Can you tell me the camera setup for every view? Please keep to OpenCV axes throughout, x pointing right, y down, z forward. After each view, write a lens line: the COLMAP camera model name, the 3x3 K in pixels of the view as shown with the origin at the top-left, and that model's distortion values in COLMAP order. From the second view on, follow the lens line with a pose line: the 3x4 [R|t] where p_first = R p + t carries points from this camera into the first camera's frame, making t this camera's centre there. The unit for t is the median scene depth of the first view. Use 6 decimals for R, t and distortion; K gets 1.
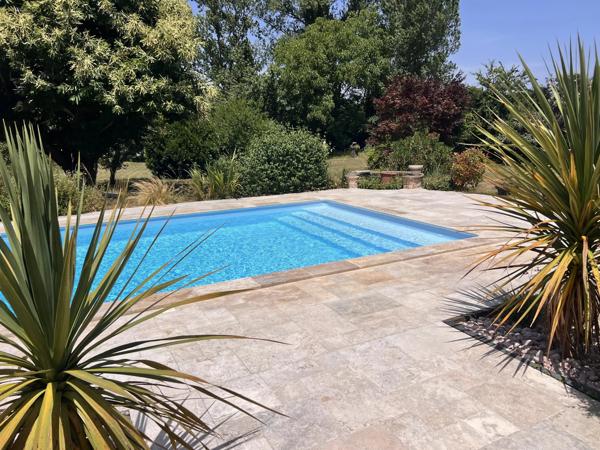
lens RADIAL K [[385.6, 0, 300.0], [0, 385.6, 225.0], [0, 0, 1]] dist [0.038046, -0.060326]
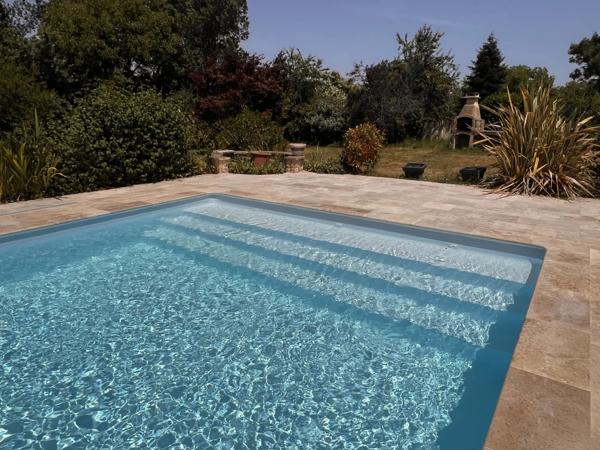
lens RADIAL K [[385.6, 0, 300.0], [0, 385.6, 225.0], [0, 0, 1]] dist [0.038046, -0.060326]
pose [[0.889432, -0.089073, 0.448304, -0.092451], [0.067303, 0.995659, 0.064296, -0.035998], [-0.452085, -0.027015, 0.891566, 0.270144]]
